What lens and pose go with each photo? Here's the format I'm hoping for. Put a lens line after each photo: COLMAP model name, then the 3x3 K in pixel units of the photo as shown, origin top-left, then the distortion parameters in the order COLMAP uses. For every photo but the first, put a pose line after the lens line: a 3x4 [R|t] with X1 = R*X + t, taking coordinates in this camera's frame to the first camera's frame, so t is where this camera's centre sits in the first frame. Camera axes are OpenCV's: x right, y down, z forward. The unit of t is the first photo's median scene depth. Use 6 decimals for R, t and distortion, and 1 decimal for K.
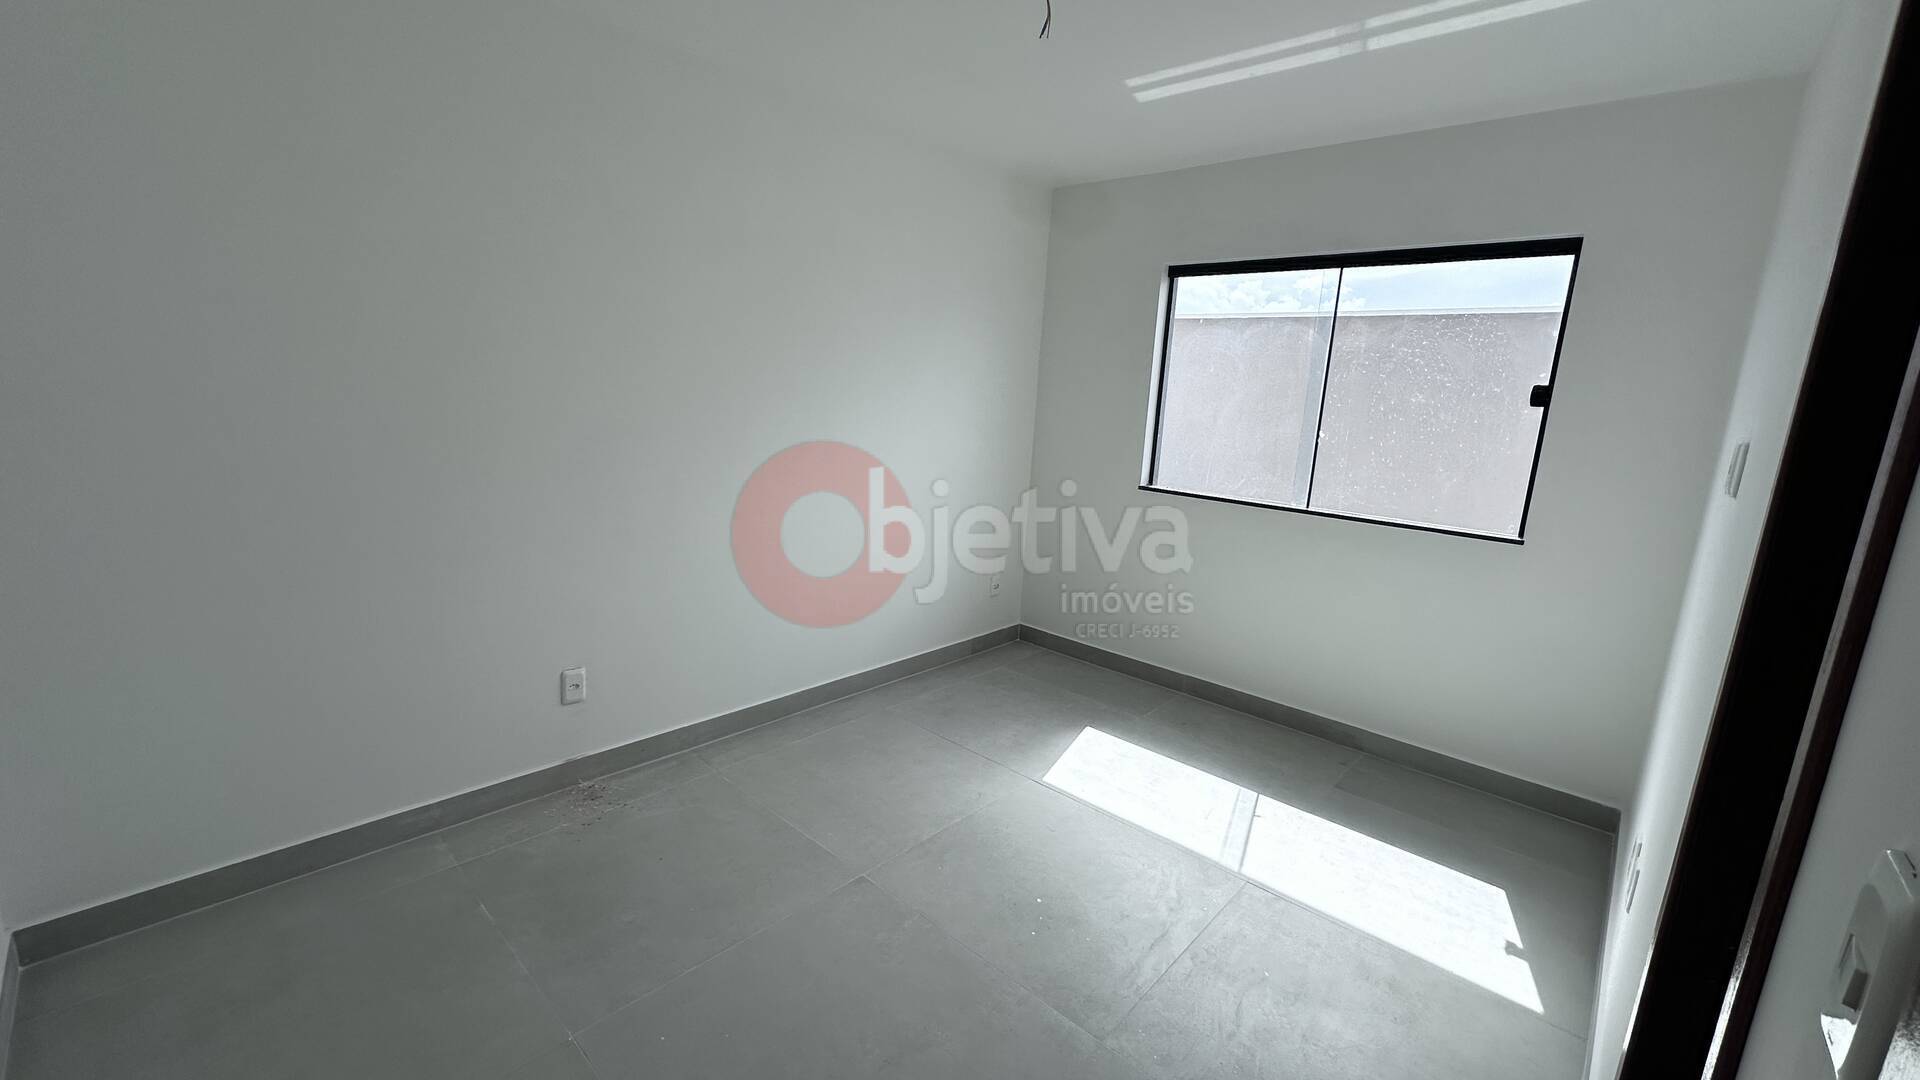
lens RADIAL K [[768.0, 0, 960.0], [0, 768.0, 540.0], [0, 0, 1]] dist [-0.003598, 0.000194]
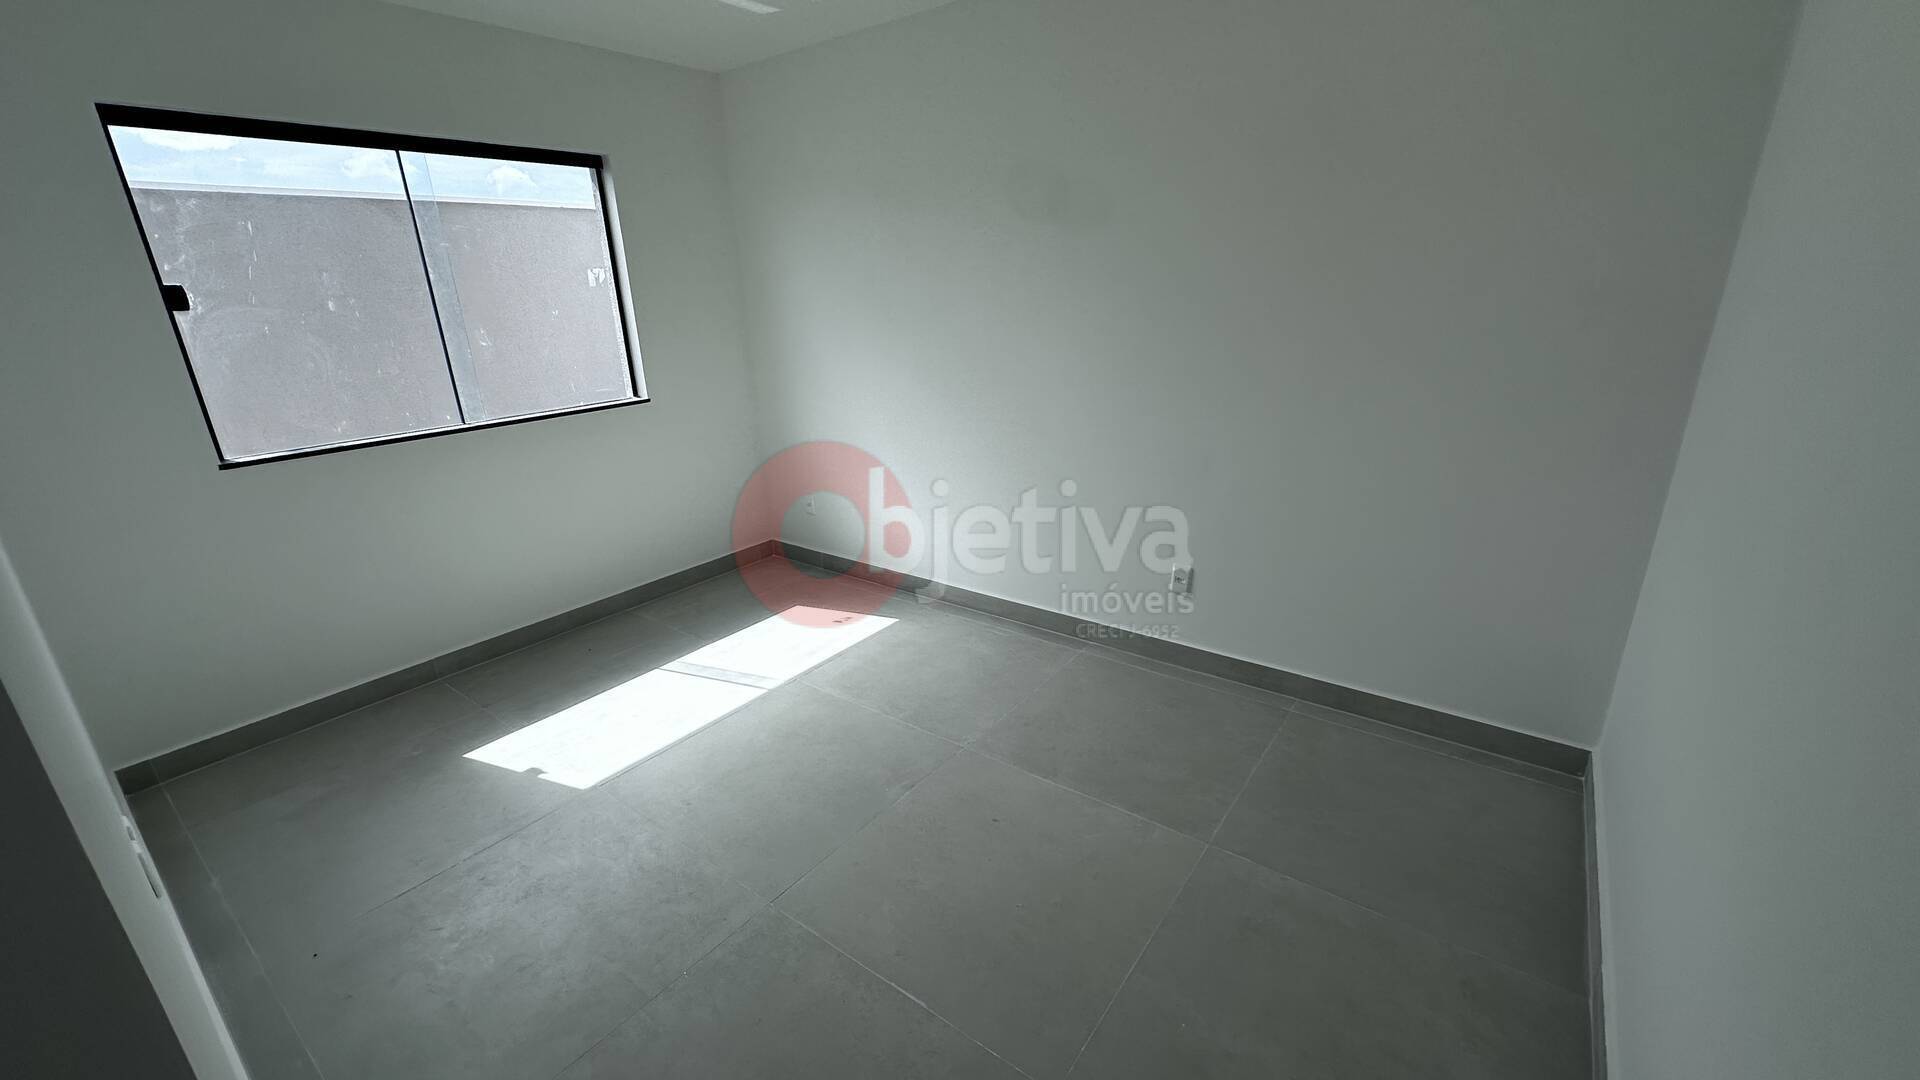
lens RADIAL K [[768.0, 0, 960.0], [0, 768.0, 540.0], [0, 0, 1]] dist [-0.003598, 0.000194]
pose [[-0.111537, -0.365469, 0.924117, -0.620621], [0.221615, 0.897353, 0.381633, -0.163151], [-0.968734, 0.247365, -0.019094, 0.562090]]
